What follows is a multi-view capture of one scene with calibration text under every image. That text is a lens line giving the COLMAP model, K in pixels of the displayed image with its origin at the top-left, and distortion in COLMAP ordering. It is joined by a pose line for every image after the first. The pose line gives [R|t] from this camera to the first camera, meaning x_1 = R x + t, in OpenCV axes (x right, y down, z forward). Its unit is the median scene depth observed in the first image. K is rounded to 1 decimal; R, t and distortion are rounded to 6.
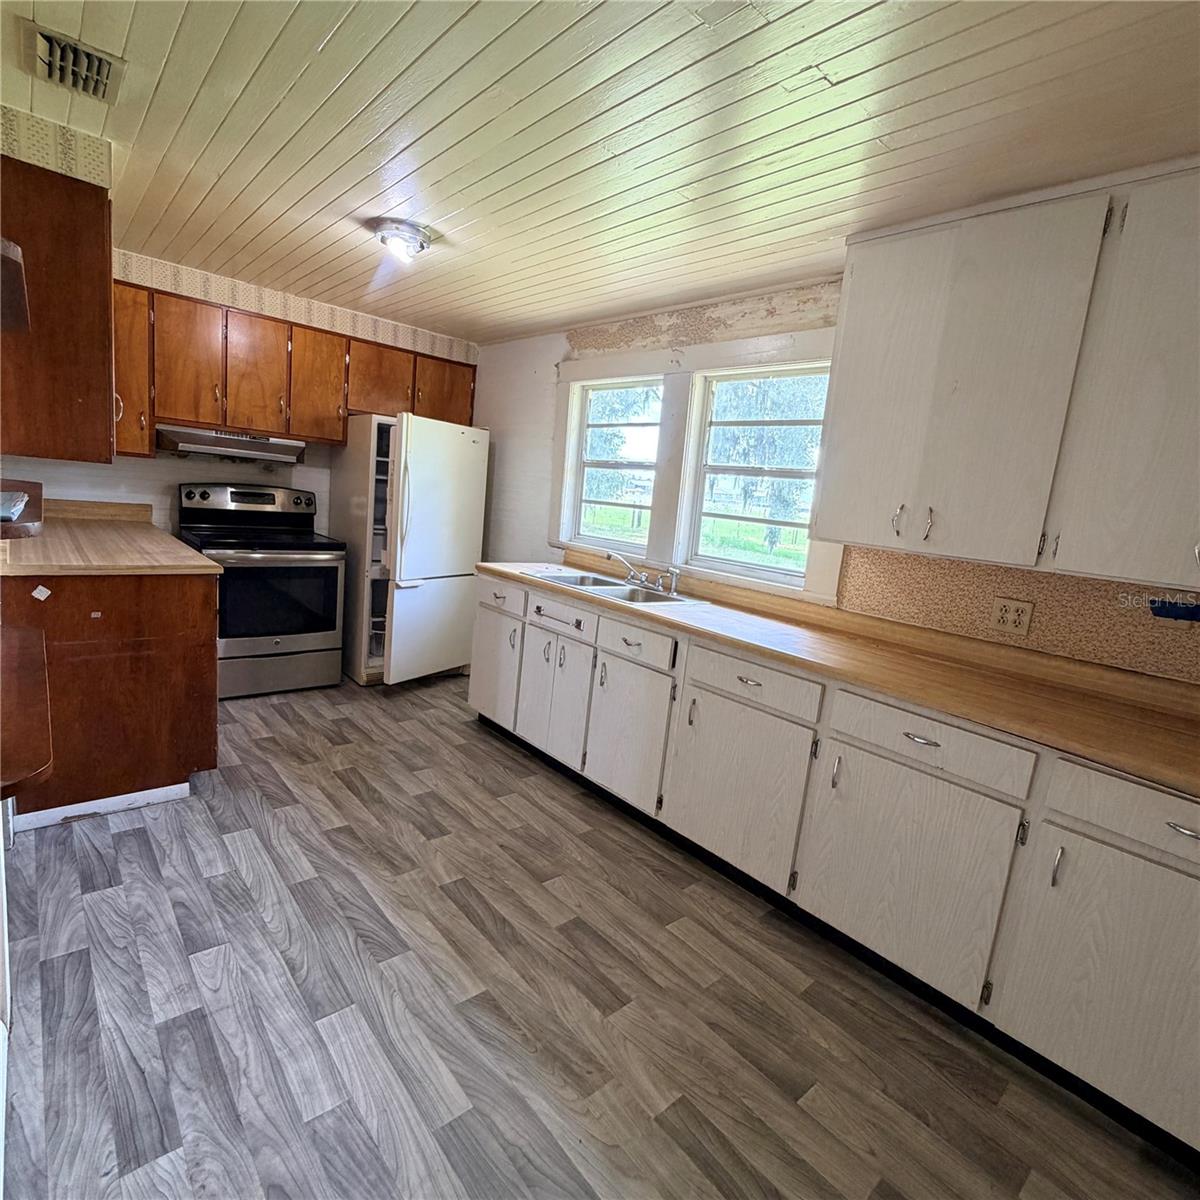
lens RADIAL K [[638.3, 0, 600.0], [0, 638.3, 600.0], [0, 0, 1]] dist [-0.004531, -0.000720]
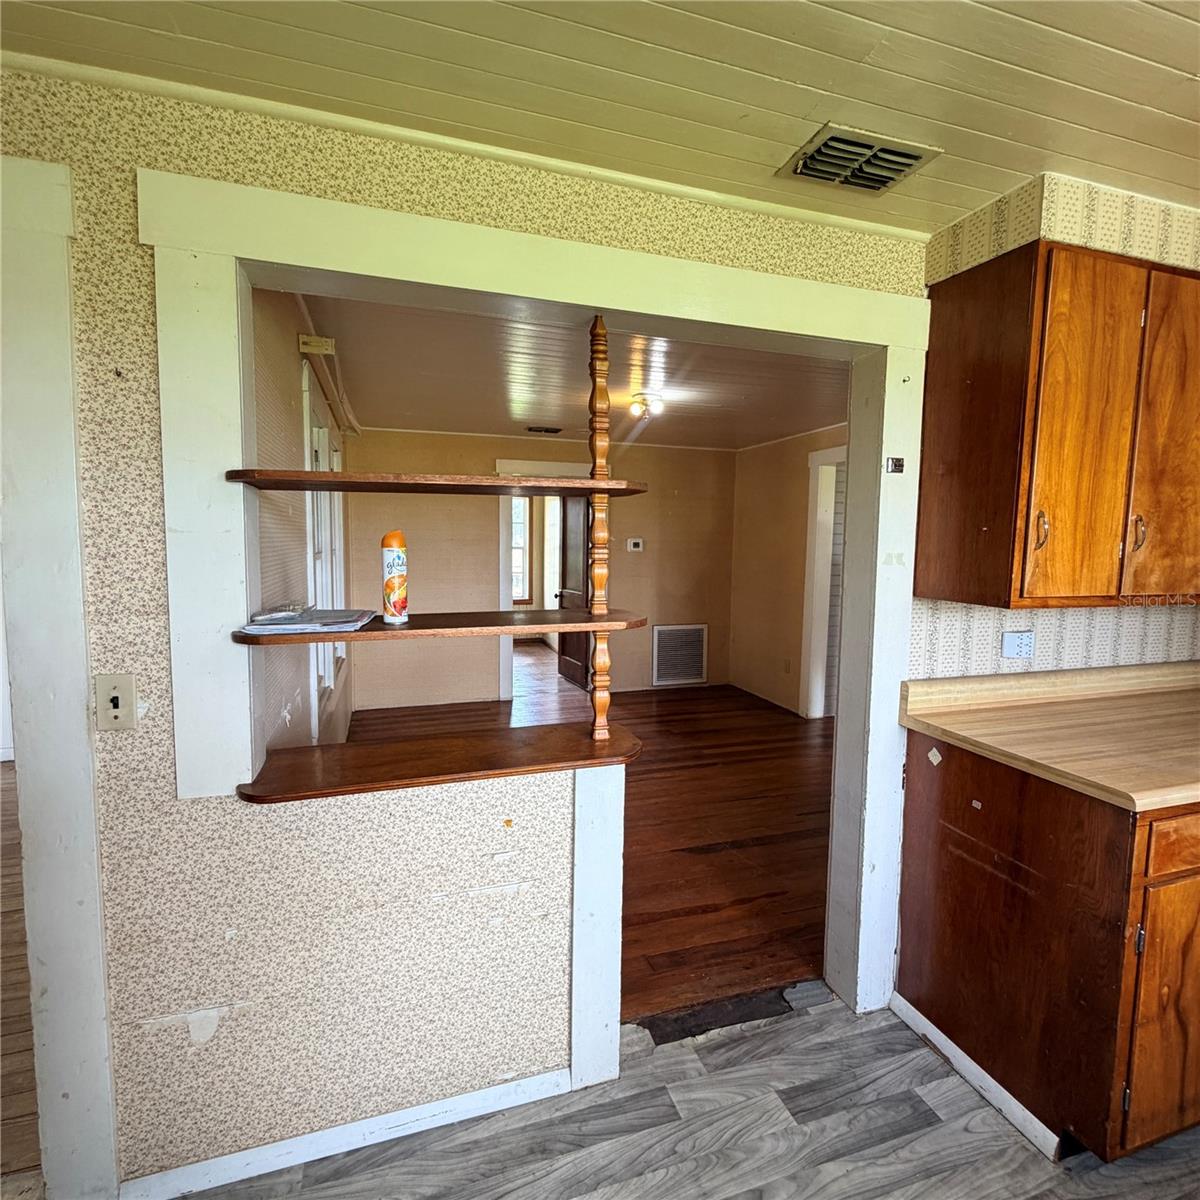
lens RADIAL K [[638.3, 0, 600.0], [0, 638.3, 600.0], [0, 0, 1]] dist [-0.004531, -0.000720]
pose [[-0.391755, -0.019314, -0.919867, 0.079391], [-0.205601, 0.976336, 0.067062, -0.177063], [0.896804, 0.215397, -0.386455, 0.868696]]
